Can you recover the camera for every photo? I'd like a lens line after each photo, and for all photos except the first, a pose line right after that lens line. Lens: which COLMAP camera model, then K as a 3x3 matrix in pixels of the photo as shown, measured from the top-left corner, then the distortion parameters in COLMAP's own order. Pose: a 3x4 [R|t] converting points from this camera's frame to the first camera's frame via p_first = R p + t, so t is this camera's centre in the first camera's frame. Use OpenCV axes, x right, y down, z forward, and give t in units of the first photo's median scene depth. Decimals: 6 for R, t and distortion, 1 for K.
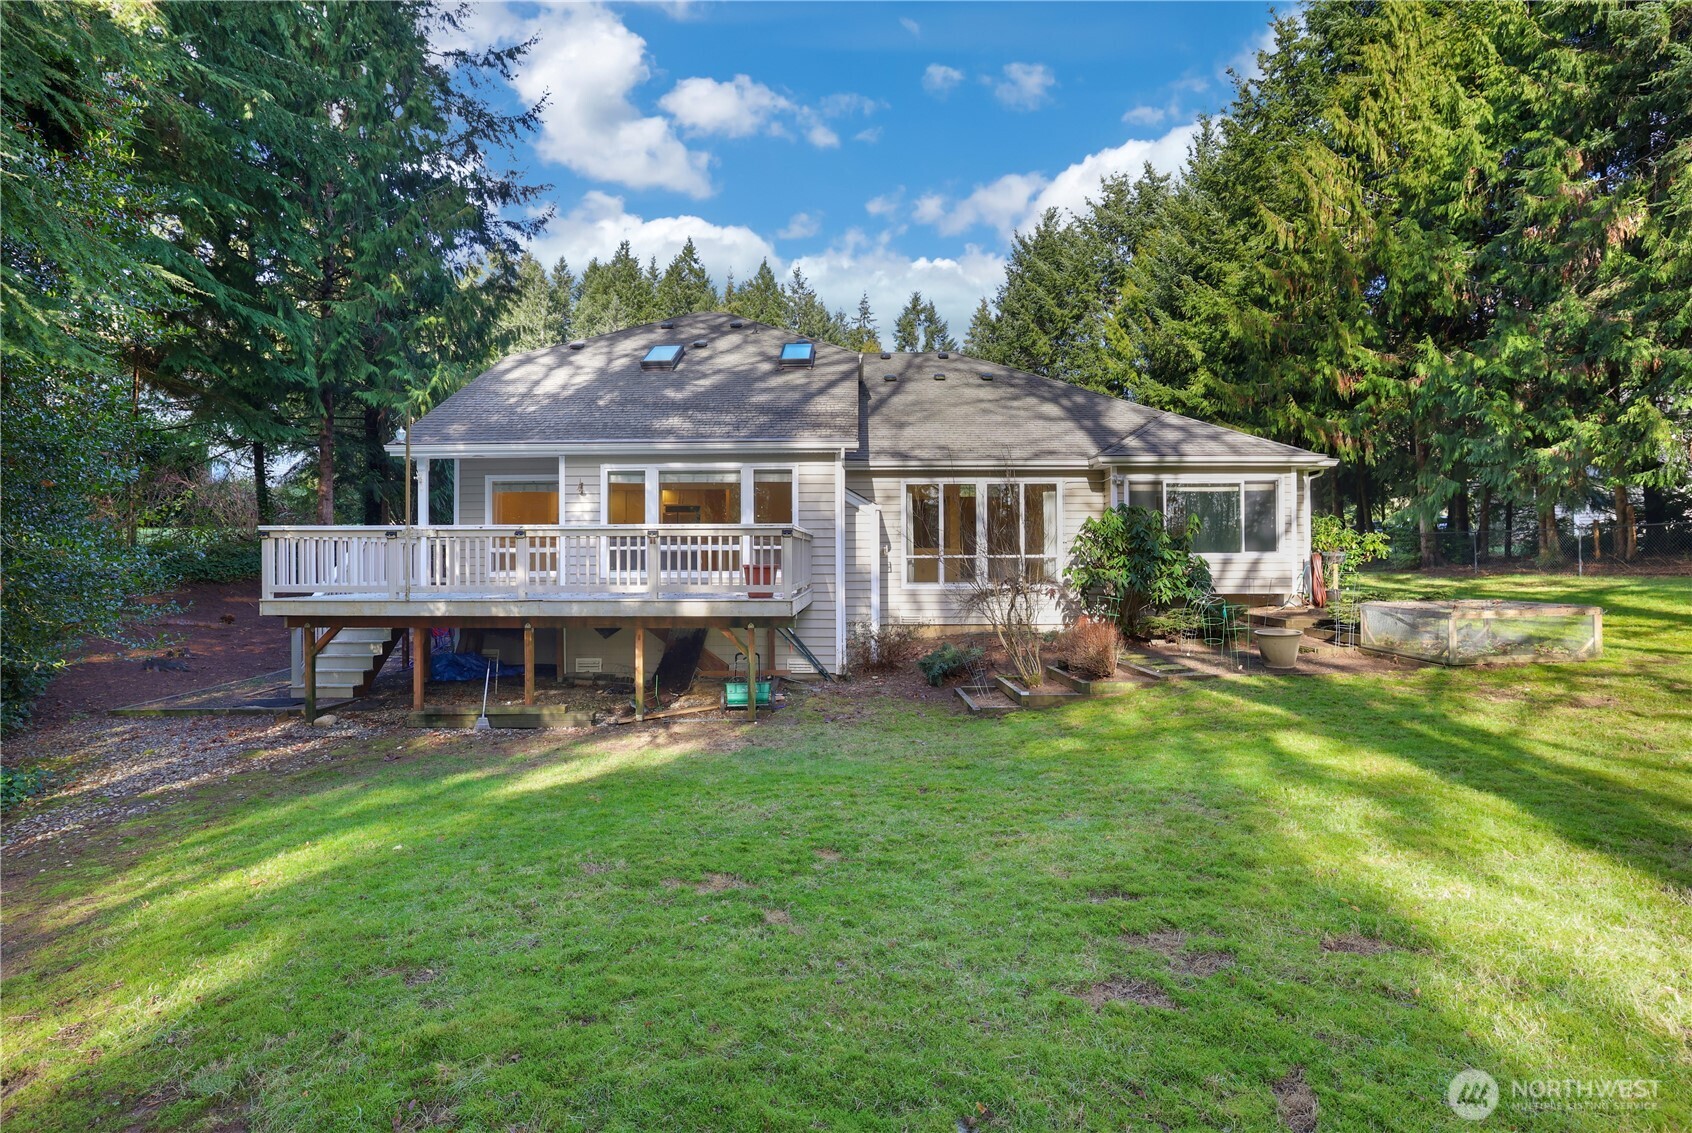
lens RADIAL K [[791.5, 0, 846.0], [0, 791.5, 566.5], [0, 0, 1]] dist [-0.038927, -0.000116]
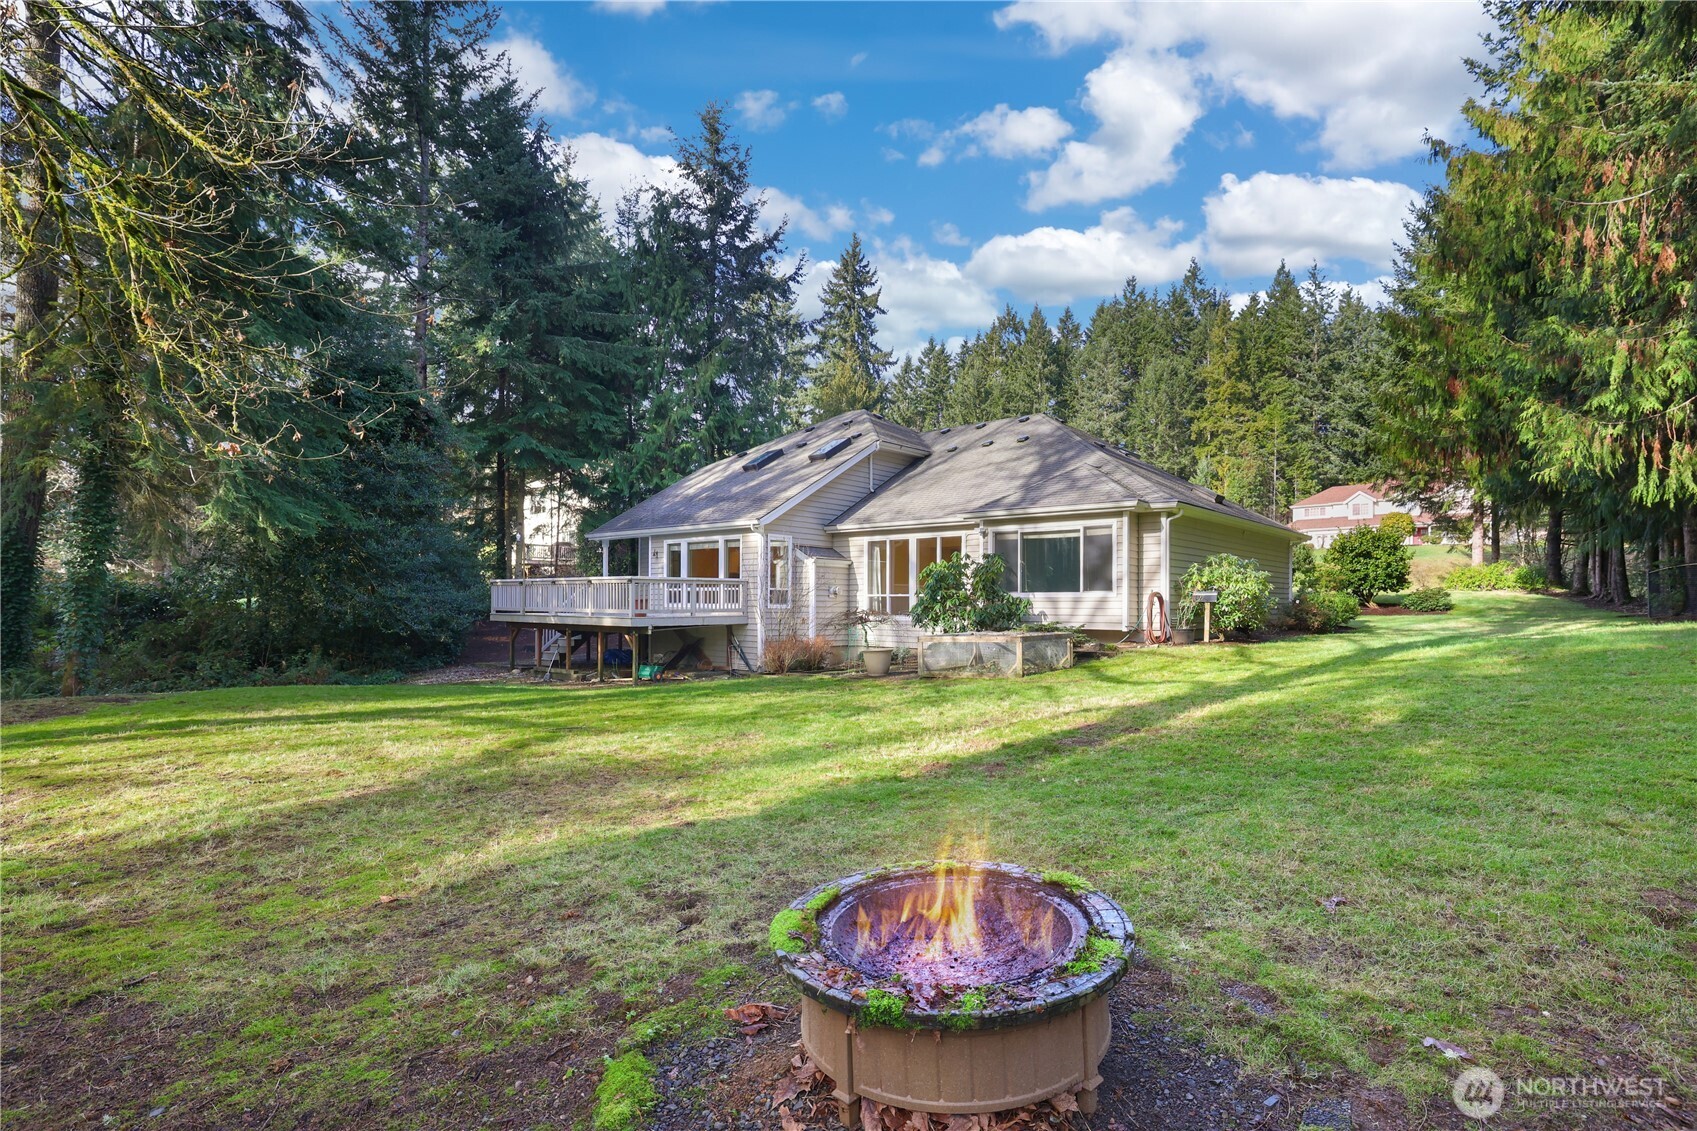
lens RADIAL K [[810.0, 0, 847.6], [0, 810.0, 573.8], [0, 0, 1]] dist [-0.010801, 0.000088]
pose [[0.775575, -0.013810, -0.631104, 1.076994], [-0.010975, 0.999315, -0.035355, 0.000717], [0.631160, 0.034347, 0.774892, -0.099779]]
